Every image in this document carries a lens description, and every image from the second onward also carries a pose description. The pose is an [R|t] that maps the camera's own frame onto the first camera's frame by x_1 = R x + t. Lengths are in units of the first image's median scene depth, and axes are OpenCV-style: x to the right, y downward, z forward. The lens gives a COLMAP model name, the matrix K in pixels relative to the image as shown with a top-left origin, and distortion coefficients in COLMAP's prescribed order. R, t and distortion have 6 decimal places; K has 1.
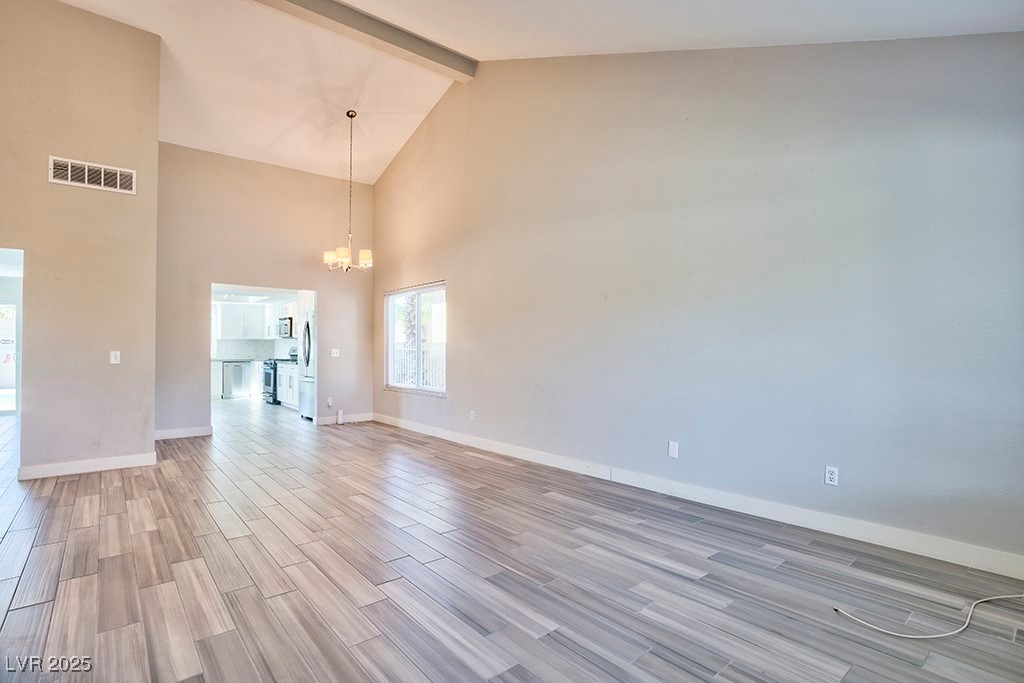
lens RADIAL K [[503.3, 0, 509.3], [0, 503.3, 344.7], [0, 0, 1]] dist [-0.074013, 0.031668]
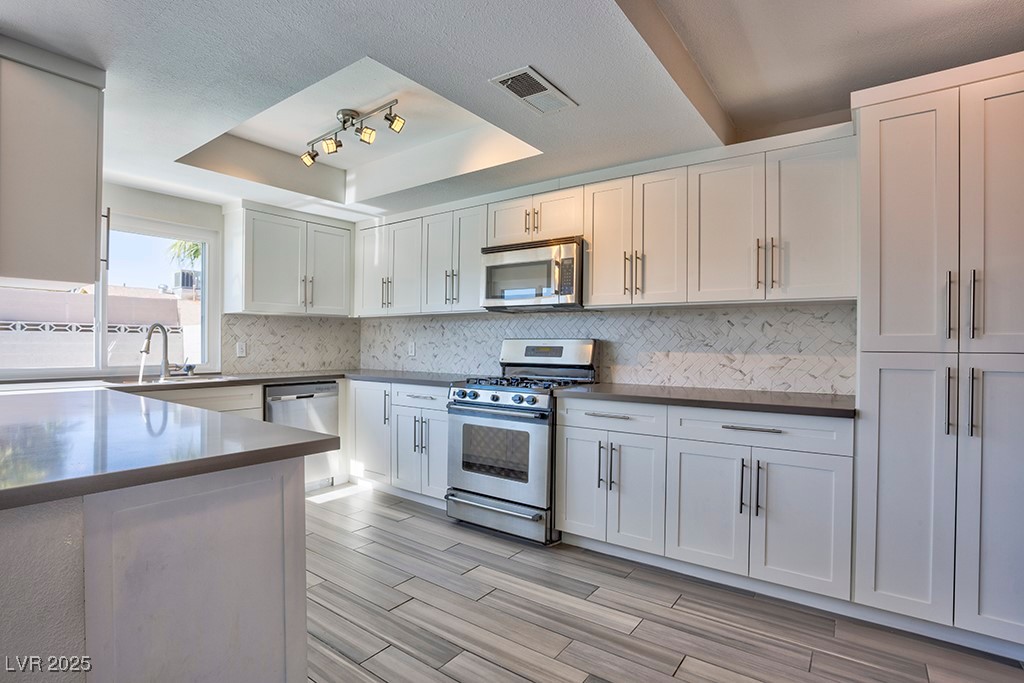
lens RADIAL K [[503.3, 0, 509.3], [0, 503.3, 344.7], [0, 0, 1]] dist [-0.074013, 0.031668]
pose [[0.970306, 0.007168, 0.241776, -1.218359], [-0.009409, 0.999923, 0.008115, 0.013384], [-0.241699, -0.010149, 0.970298, 1.601709]]
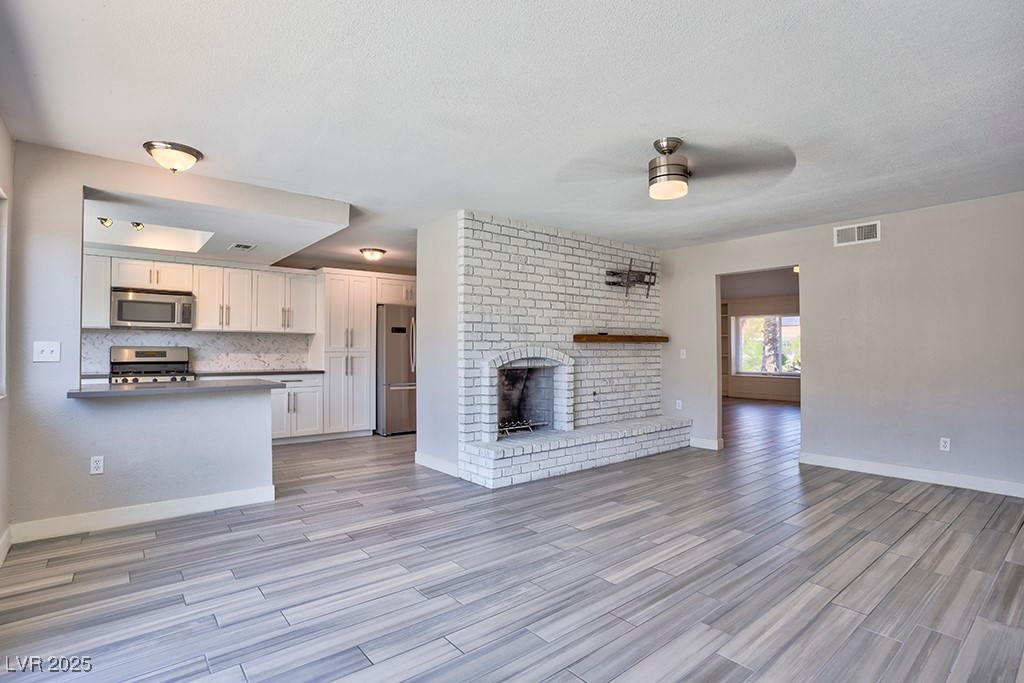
lens RADIAL K [[503.3, 0, 509.3], [0, 503.3, 344.7], [0, 0, 1]] dist [-0.074013, 0.031668]
pose [[0.008884, 0.012581, 0.999881, -2.154490], [-0.007366, 0.999895, -0.012515, 0.013947], [-0.999933, -0.007254, 0.008975, 1.428862]]
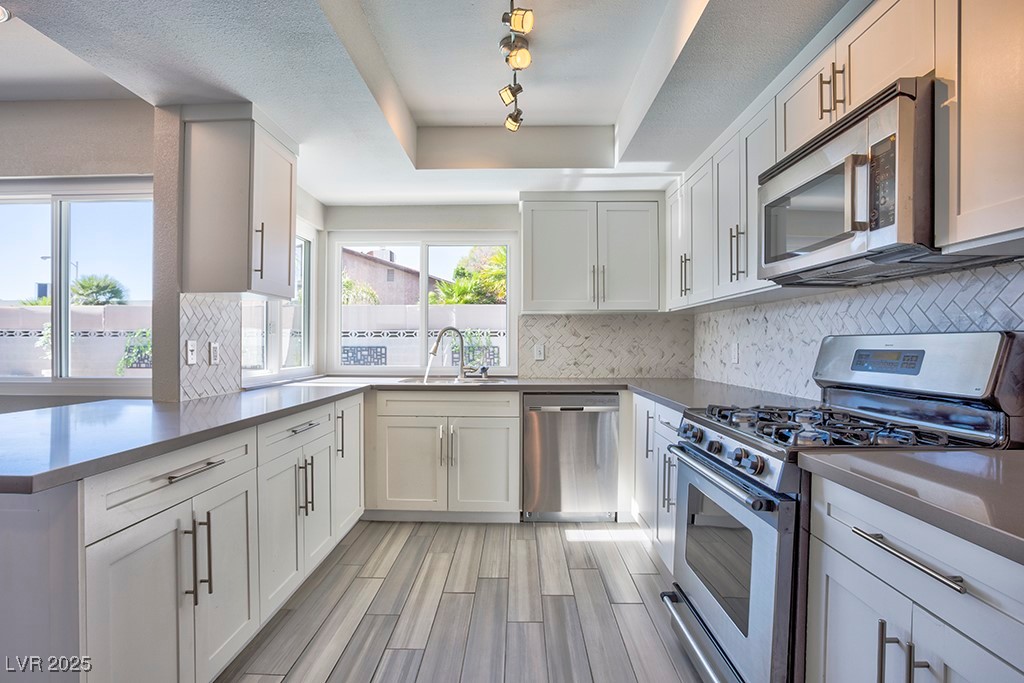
lens RADIAL K [[503.3, 0, 509.3], [0, 503.3, 344.7], [0, 0, 1]] dist [-0.074013, 0.031668]
pose [[0.757538, 0.003264, -0.652783, -0.972109], [0.002014, 0.999971, 0.007337, 0.014599], [0.652788, -0.006873, 0.757510, 1.880830]]
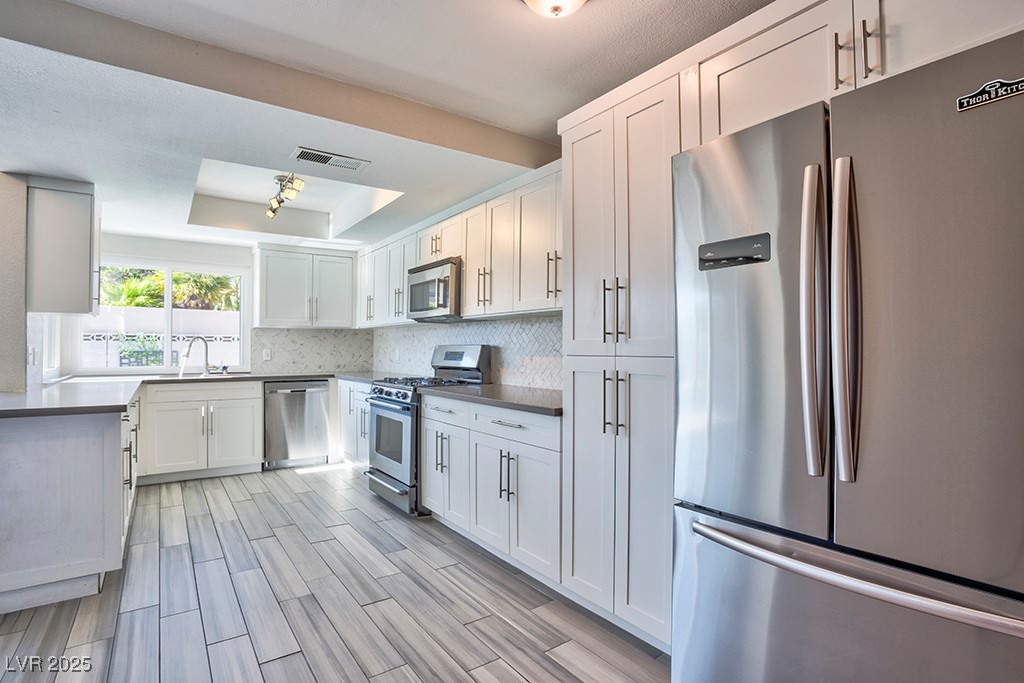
lens RADIAL K [[503.3, 0, 509.3], [0, 503.3, 344.7], [0, 0, 1]] dist [-0.074013, 0.031668]
pose [[0.997211, 0.002105, -0.074599, -0.838973], [-0.002261, 0.999995, -0.002010, 0.011120], [0.074594, 0.002173, 0.997212, 1.461939]]
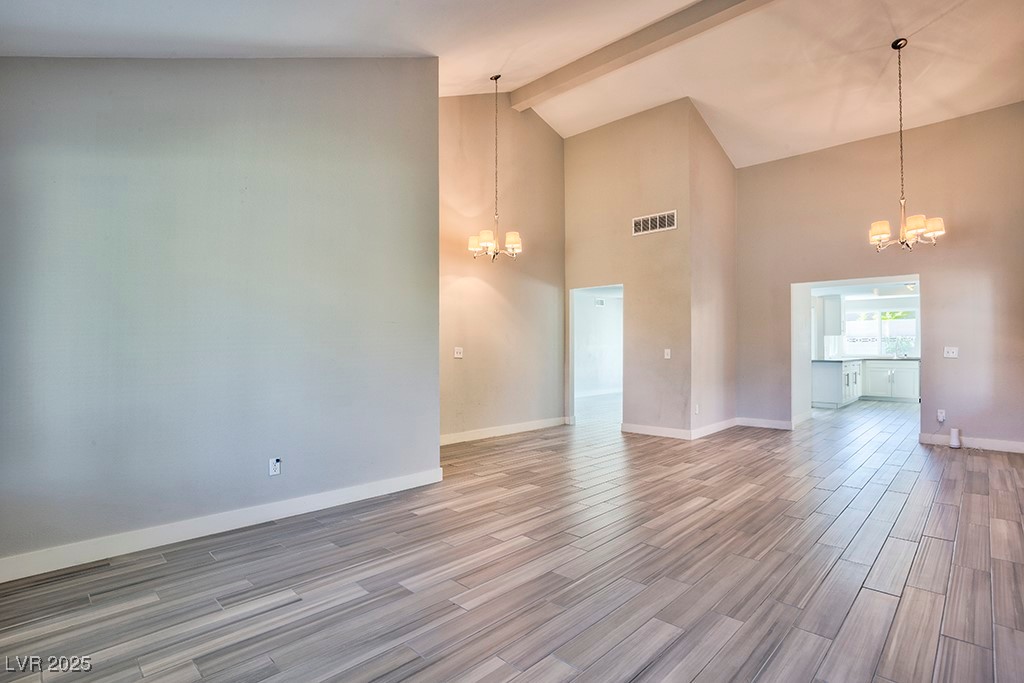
lens RADIAL K [[501.9, 0, 507.8], [0, 501.9, 346.2], [0, 0, 1]] dist [-0.072191, 0.028637]
pose [[0.095565, -0.001834, -0.995421, 0.510304], [0.010076, 0.999949, -0.000875, 0.001359], [0.995372, -0.009946, 0.095579, 0.430446]]
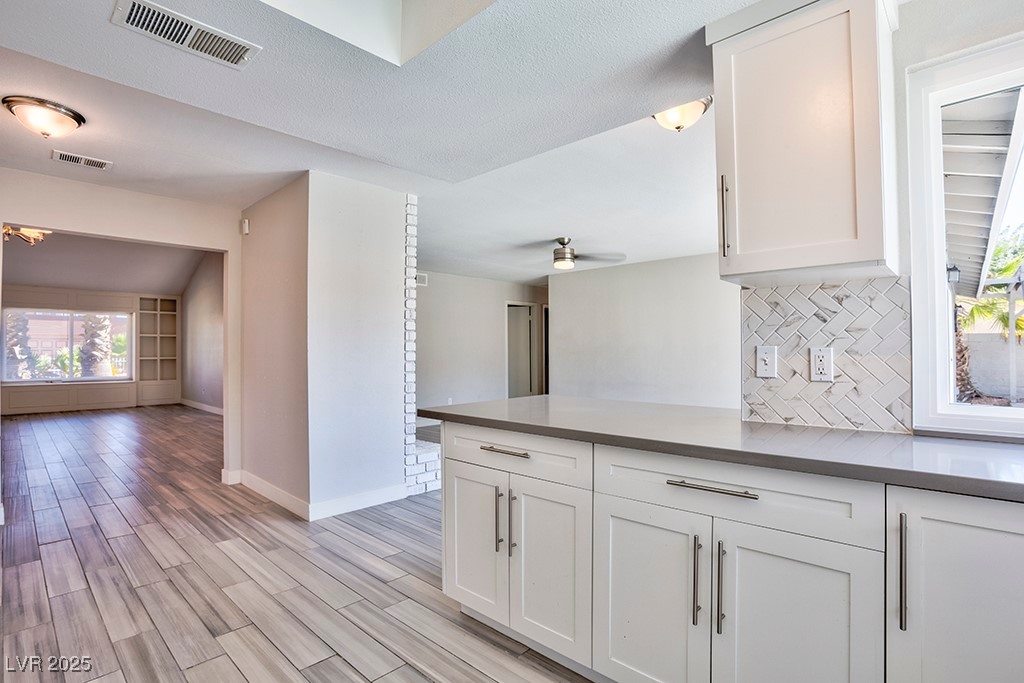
lens RADIAL K [[501.9, 0, 507.8], [0, 501.9, 346.2], [0, 0, 1]] dist [-0.072191, 0.028637]
pose [[-0.993266, 0.002568, -0.115824, -1.272458], [0.004554, 0.999847, -0.016884, 0.018617], [0.115763, -0.017298, -0.993126, 2.378633]]
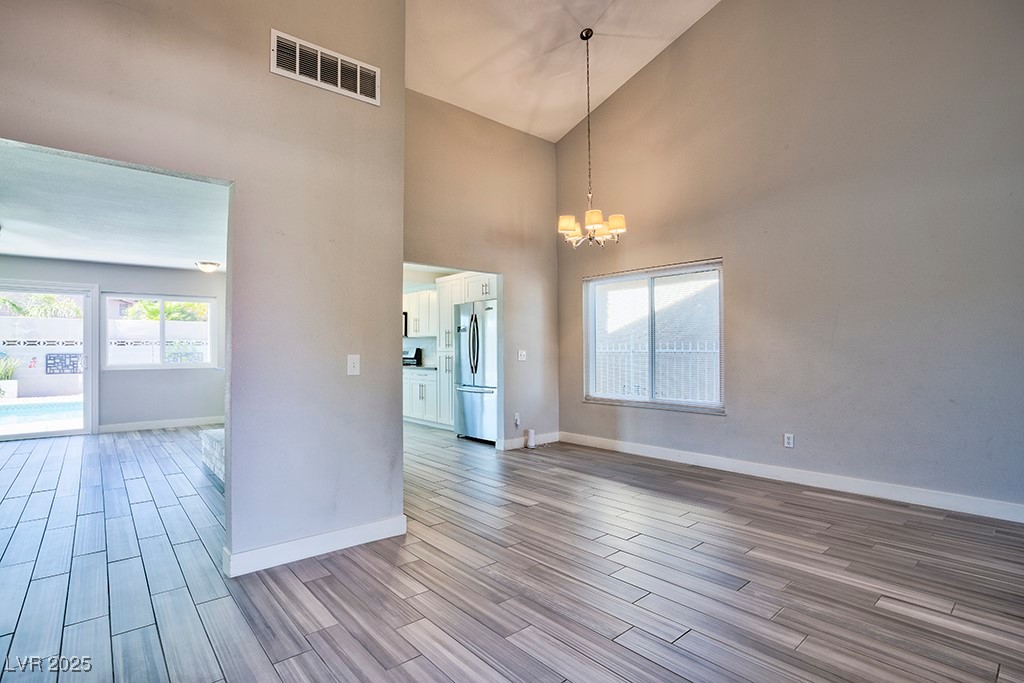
lens RADIAL K [[503.3, 0, 509.3], [0, 503.3, 344.7], [0, 0, 1]] dist [-0.074013, 0.031668]
pose [[0.999863, -0.003539, 0.016150, -0.623304], [0.003577, 0.999991, -0.002335, 0.002504], [-0.016141, 0.002392, 0.999867, 0.364271]]
